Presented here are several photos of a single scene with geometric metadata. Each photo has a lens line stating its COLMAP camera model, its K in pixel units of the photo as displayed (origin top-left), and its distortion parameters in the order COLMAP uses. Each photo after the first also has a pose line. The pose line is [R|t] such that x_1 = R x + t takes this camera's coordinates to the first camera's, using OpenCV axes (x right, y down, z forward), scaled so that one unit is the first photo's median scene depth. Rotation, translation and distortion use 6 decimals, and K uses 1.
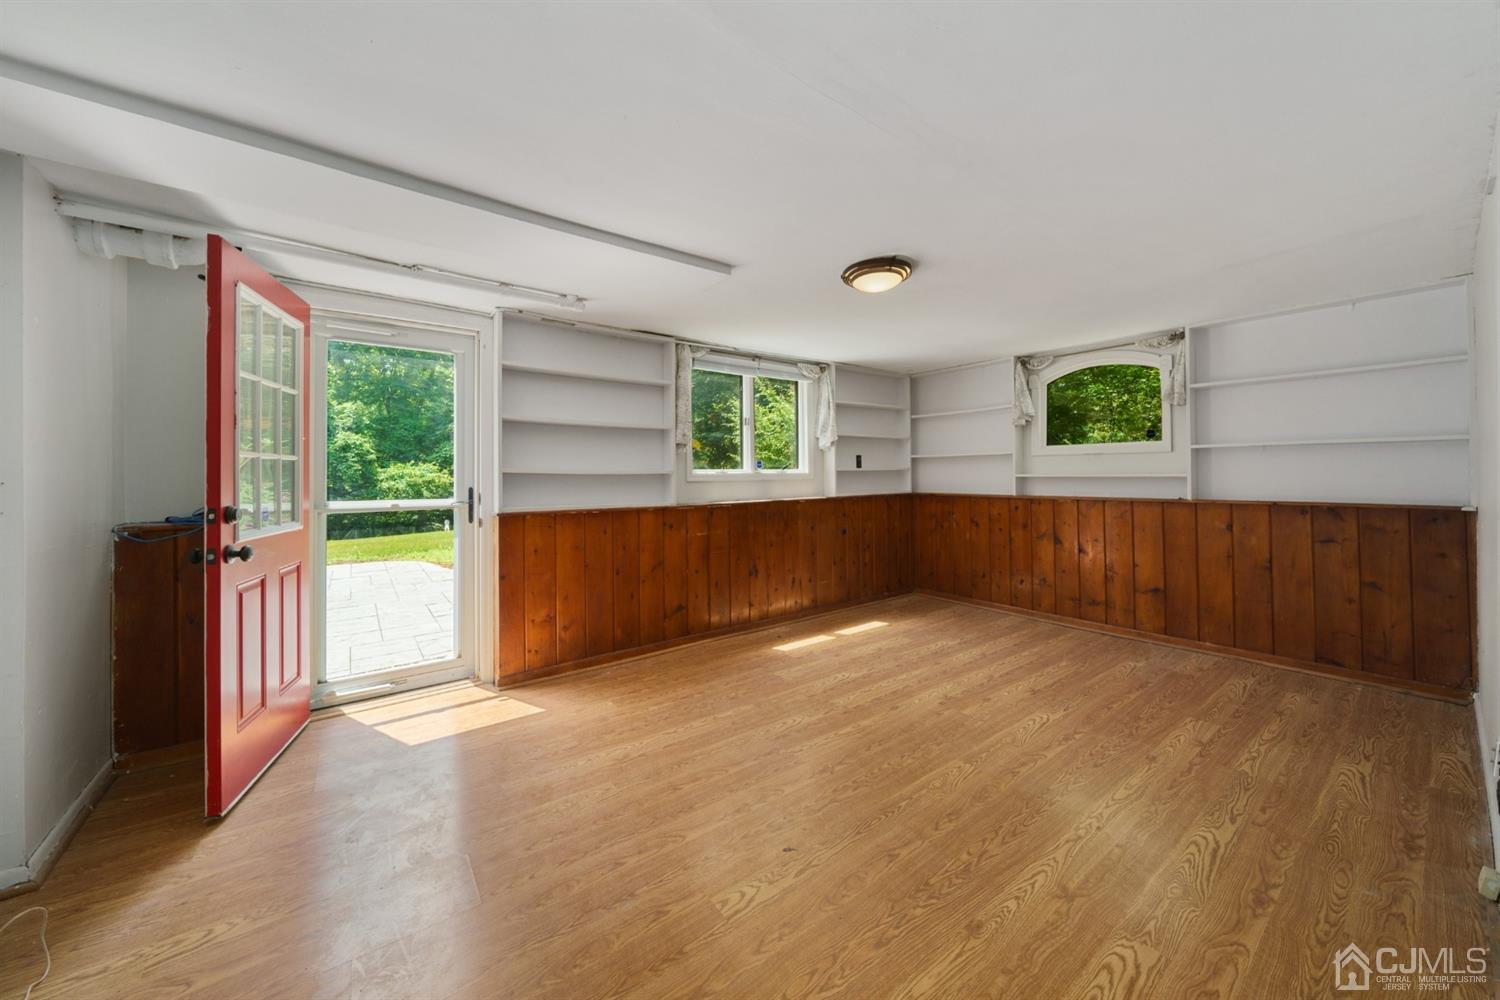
lens RADIAL K [[519.4, 0, 747.5], [0, 519.4, 476.5], [0, 0, 1]] dist [-0.005309, 0.000059]
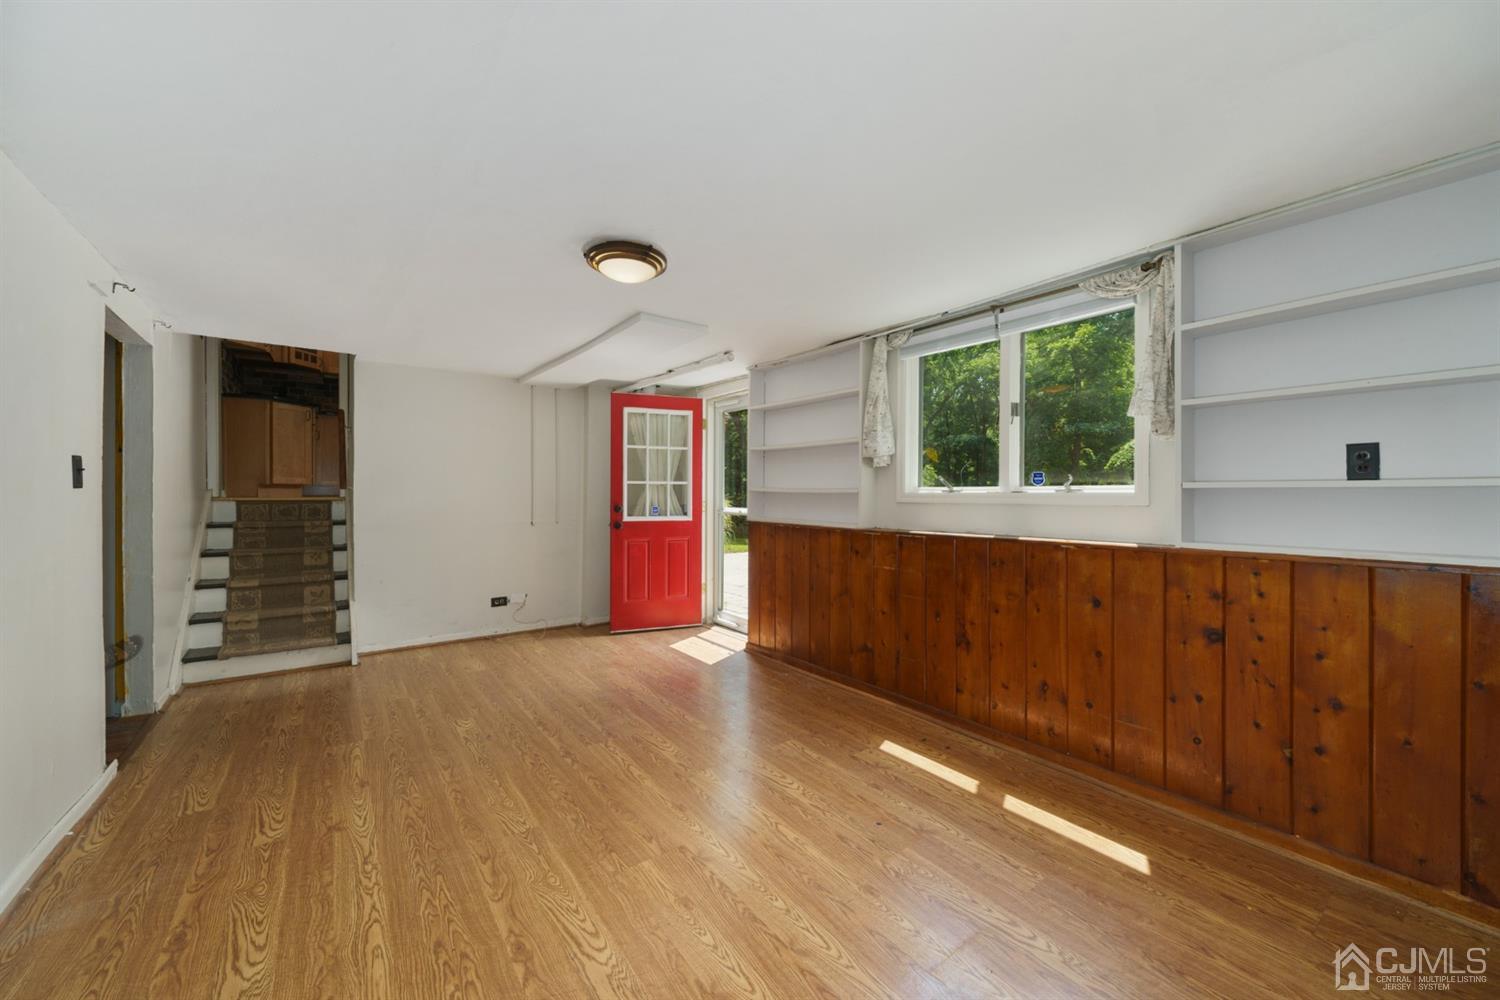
lens RADIAL K [[558.7, 0, 750.0], [0, 558.7, 500.0], [0, 0, 1]] dist [-0.002362, -0.000065]
pose [[0.016230, 0.019663, -0.999675, 0.939090], [-0.007394, 0.999782, 0.019545, -0.011427], [0.999841, 0.007074, 0.016372, 0.942884]]
